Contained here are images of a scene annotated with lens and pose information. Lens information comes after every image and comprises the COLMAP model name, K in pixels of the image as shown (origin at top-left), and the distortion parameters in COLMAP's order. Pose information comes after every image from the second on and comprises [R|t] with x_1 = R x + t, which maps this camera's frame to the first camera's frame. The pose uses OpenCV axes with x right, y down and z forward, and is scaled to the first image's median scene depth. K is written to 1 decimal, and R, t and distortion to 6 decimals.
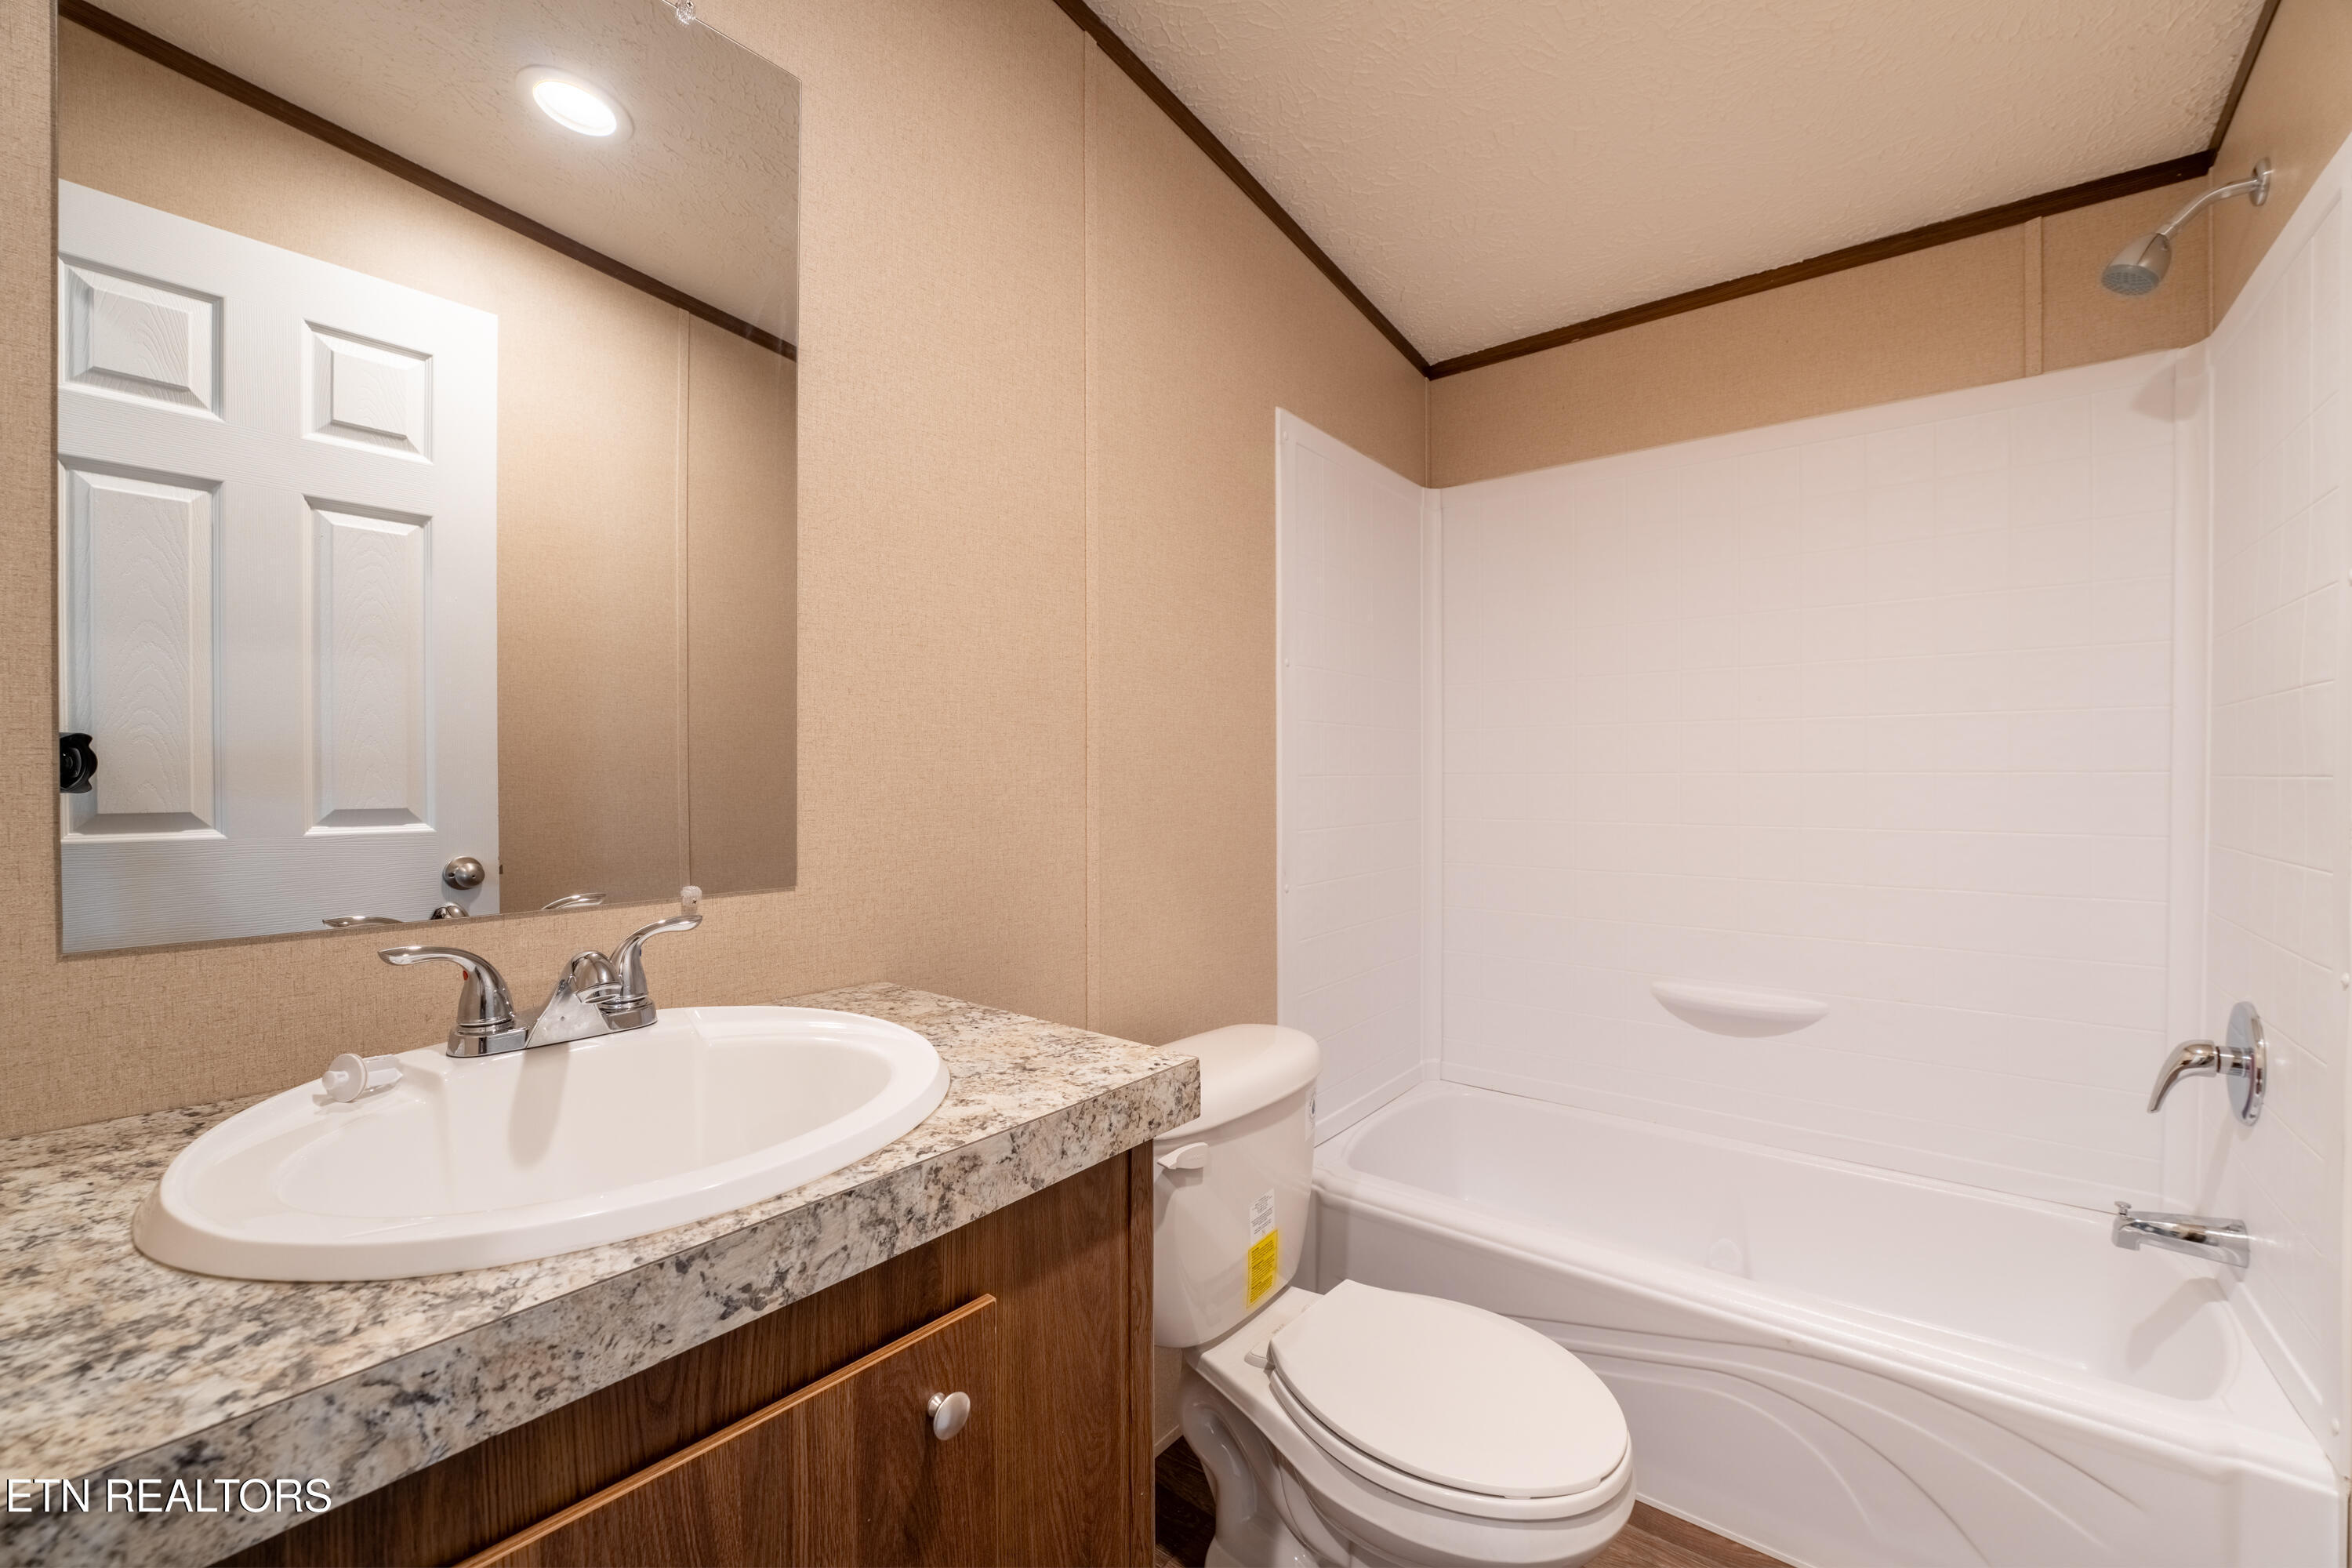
lens RADIAL K [[948.9, 0, 1172.8], [0, 948.9, 787.6], [0, 0, 1]] dist [-0.035571, 0.005411]
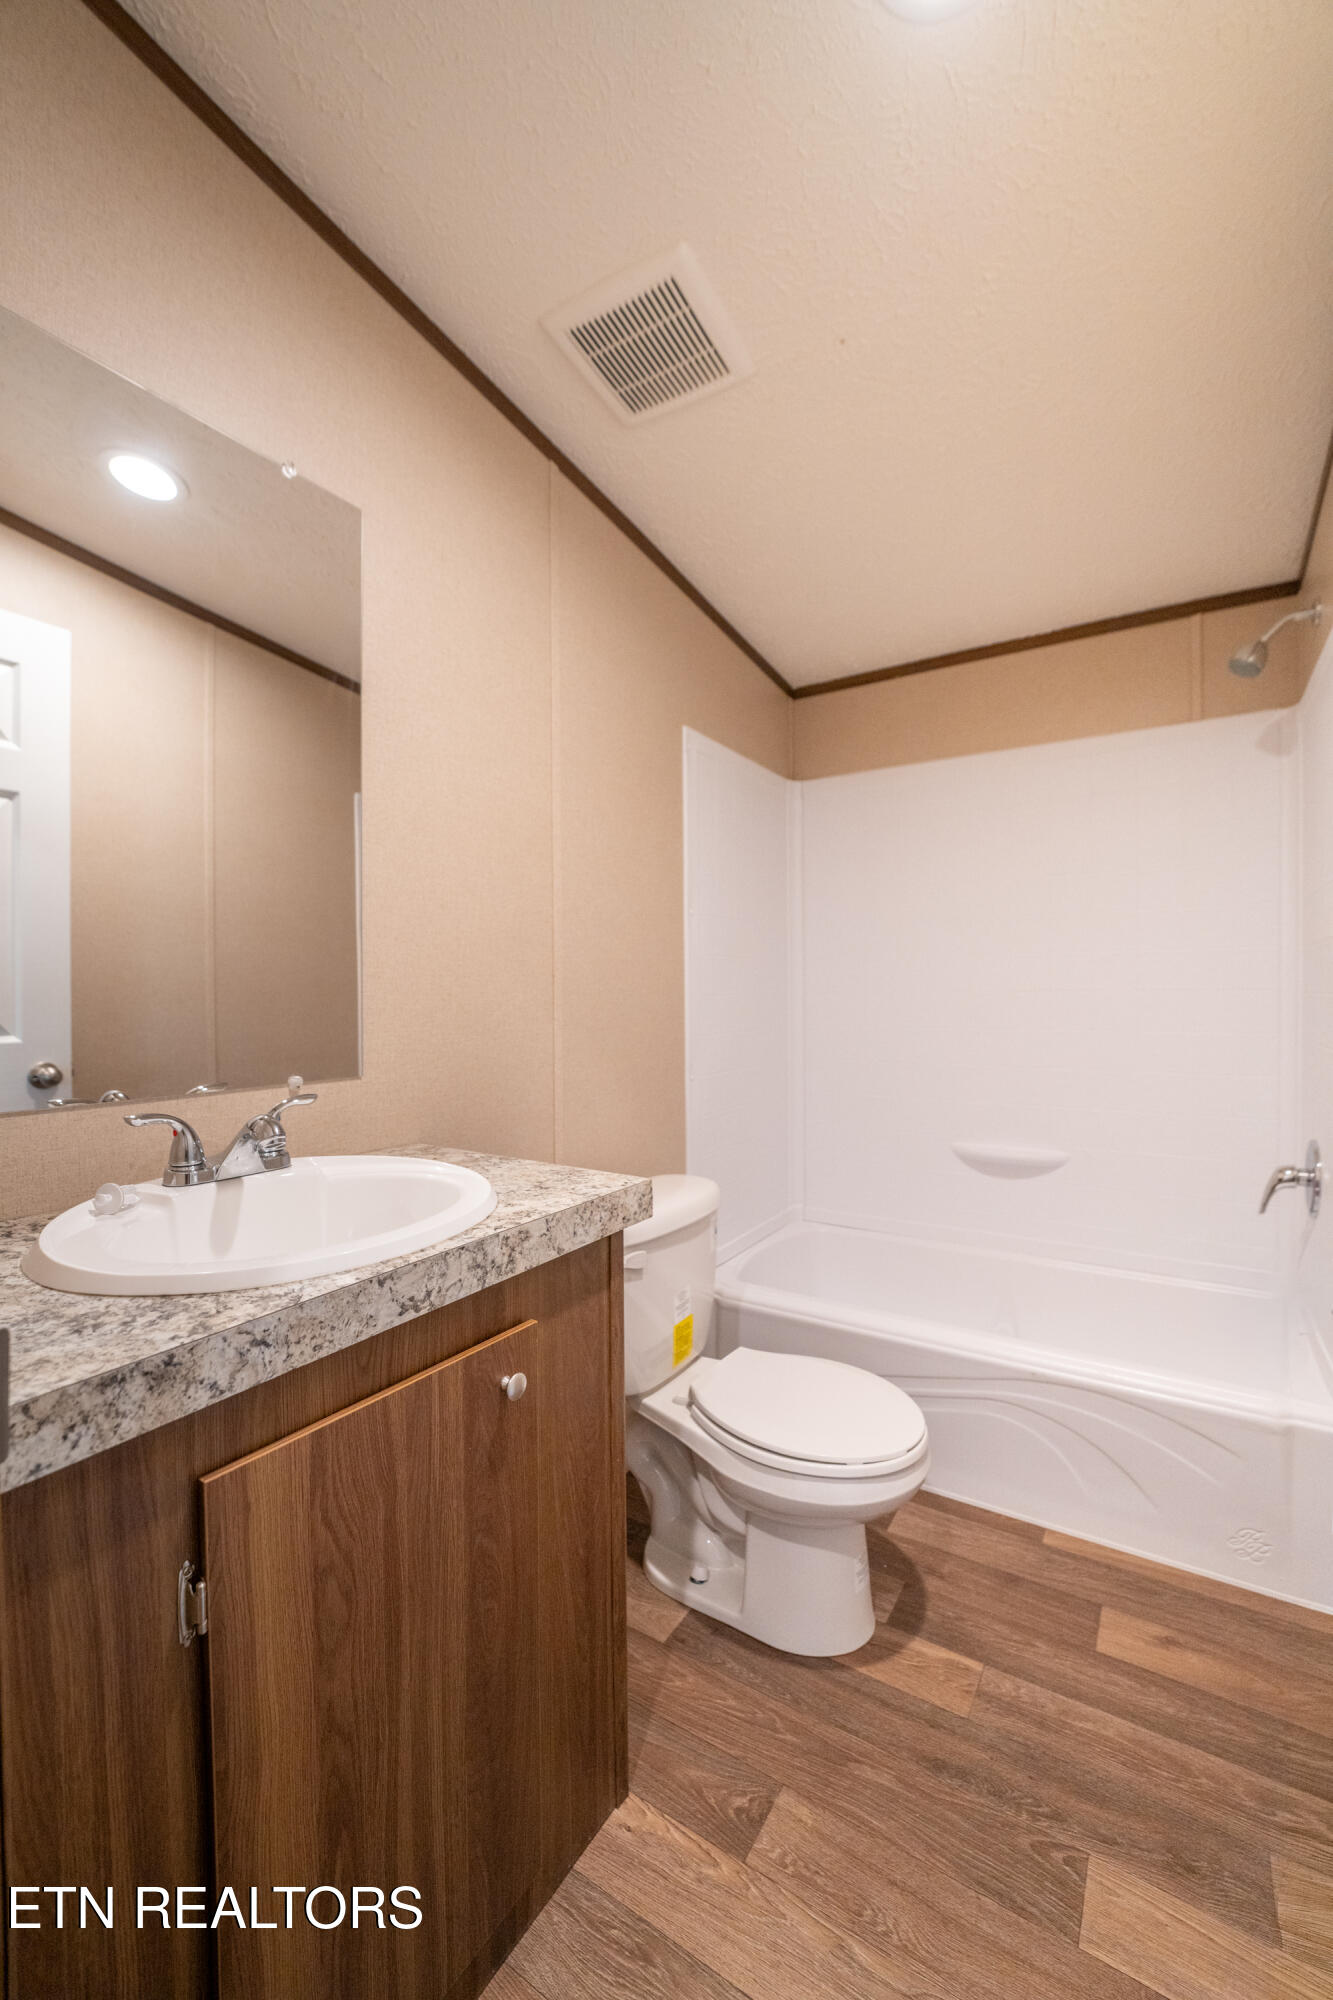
lens RADIAL K [[806.9, 0, 666.5], [0, 806.9, 1000.0], [0, 0, 1]] dist [-0.035571, 0.005411]
pose [[0.994095, -0.005335, 0.108384, -0.102758], [0.005629, 0.999981, -0.002402, -0.007147], [-0.108369, 0.002998, 0.994106, -0.369398]]
